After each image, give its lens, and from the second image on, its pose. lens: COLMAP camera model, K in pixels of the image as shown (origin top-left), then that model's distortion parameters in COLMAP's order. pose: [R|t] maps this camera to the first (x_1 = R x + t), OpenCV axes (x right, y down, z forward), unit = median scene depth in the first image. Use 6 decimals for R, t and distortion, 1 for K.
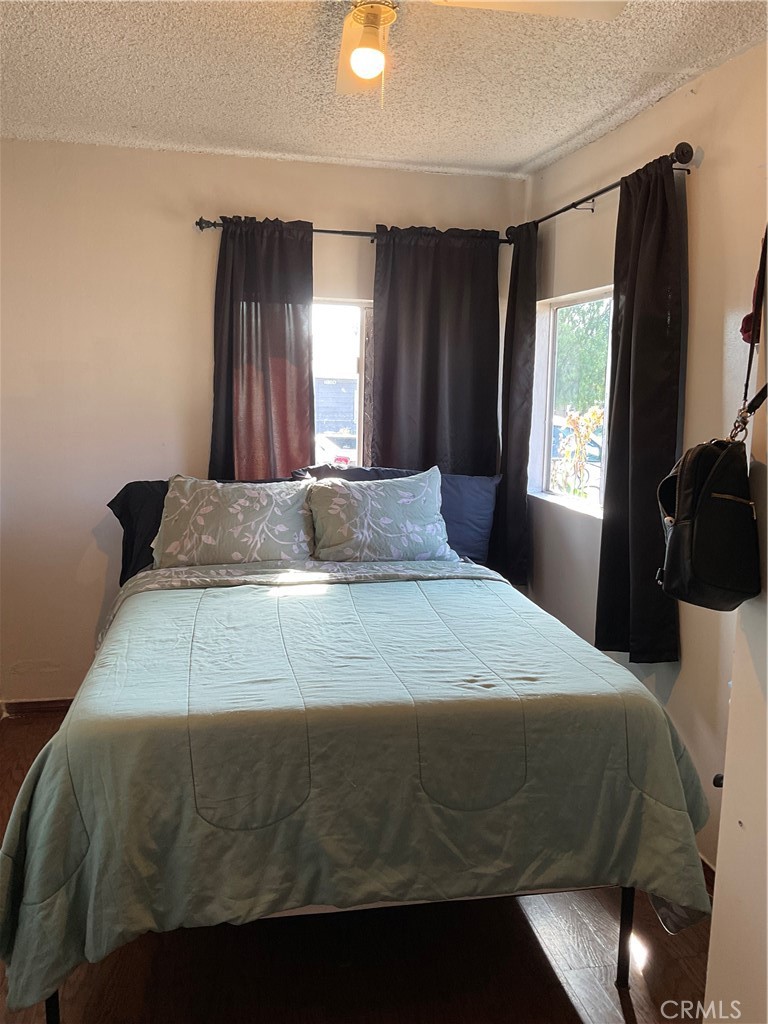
lens RADIAL K [[860.8, 0, 381.7], [0, 860.8, 511.3], [0, 0, 1]] dist [0.082489, -0.128732]
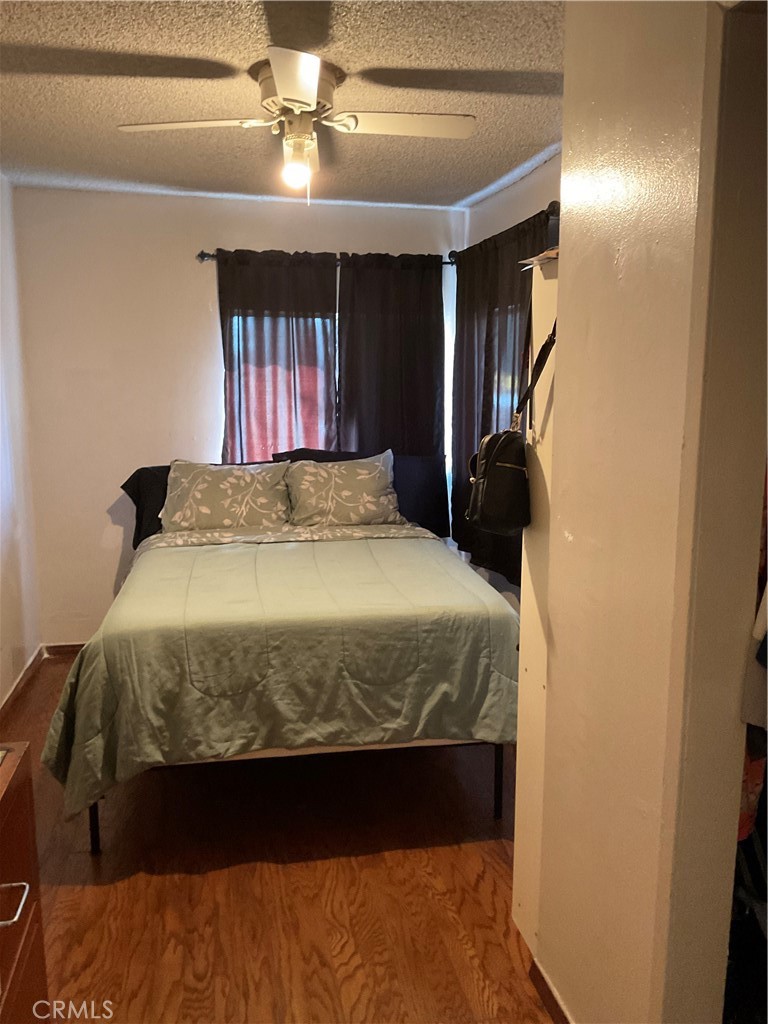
lens RADIAL K [[860.8, 0, 381.7], [0, 860.8, 511.3], [0, 0, 1]] dist [0.082489, -0.128732]
pose [[0.999915, -0.007438, -0.010734, 0.125560], [0.007611, 0.999841, 0.016123, 0.030316], [0.010612, -0.016203, 0.999812, -0.448788]]
